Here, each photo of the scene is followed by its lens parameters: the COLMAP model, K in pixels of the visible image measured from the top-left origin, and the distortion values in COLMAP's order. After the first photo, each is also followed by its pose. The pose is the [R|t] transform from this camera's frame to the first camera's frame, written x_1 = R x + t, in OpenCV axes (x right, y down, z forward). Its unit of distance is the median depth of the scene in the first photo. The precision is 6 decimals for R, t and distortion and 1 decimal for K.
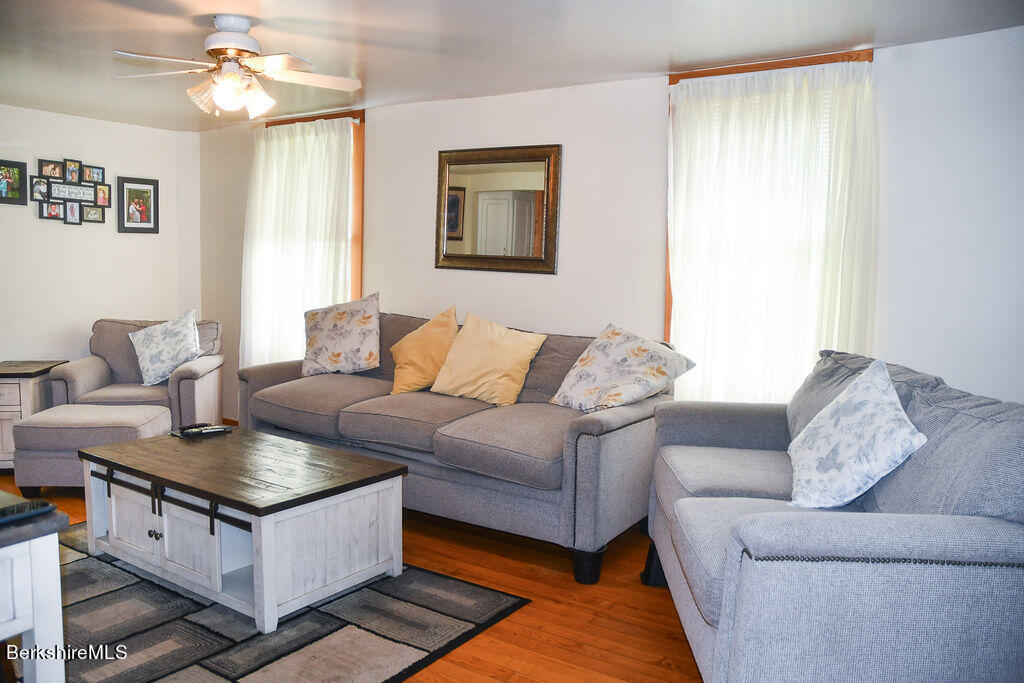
lens RADIAL K [[796.2, 0, 511.8], [0, 796.2, 344.5], [0, 0, 1]] dist [-0.157152, 0.127962]
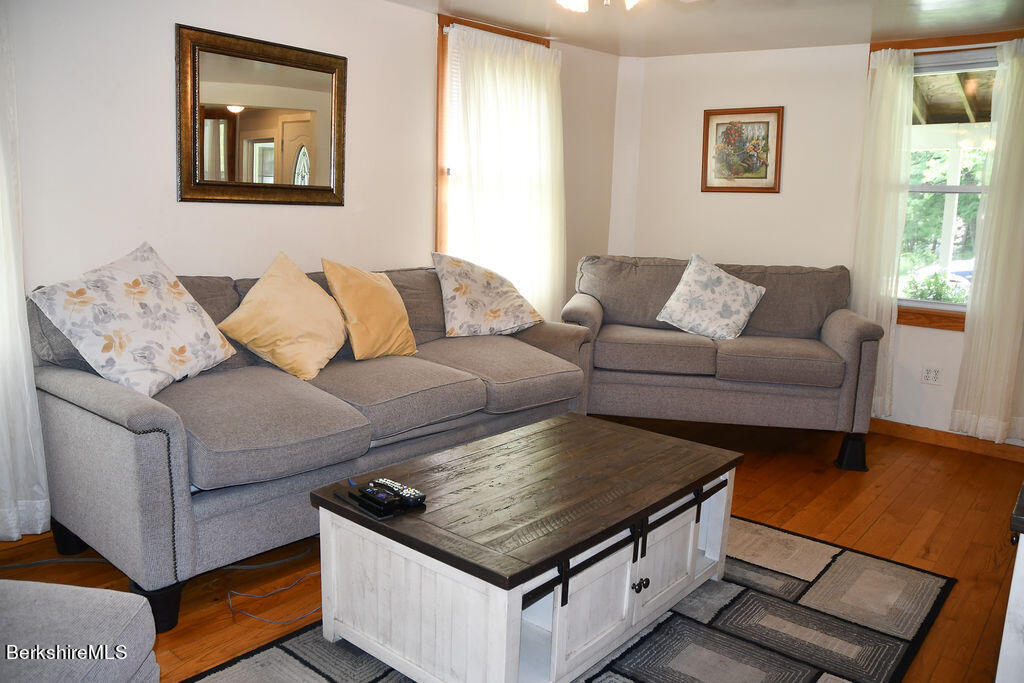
lens RADIAL K [[796.2, 0, 512.2], [0, 796.2, 365.5], [0, 0, 1]] dist [-0.157152, 0.127962]
pose [[0.126030, -0.227317, 0.965631, -0.813071], [0.060089, 0.973354, 0.221293, -0.098579], [-0.990205, 0.030134, 0.136331, 0.698421]]
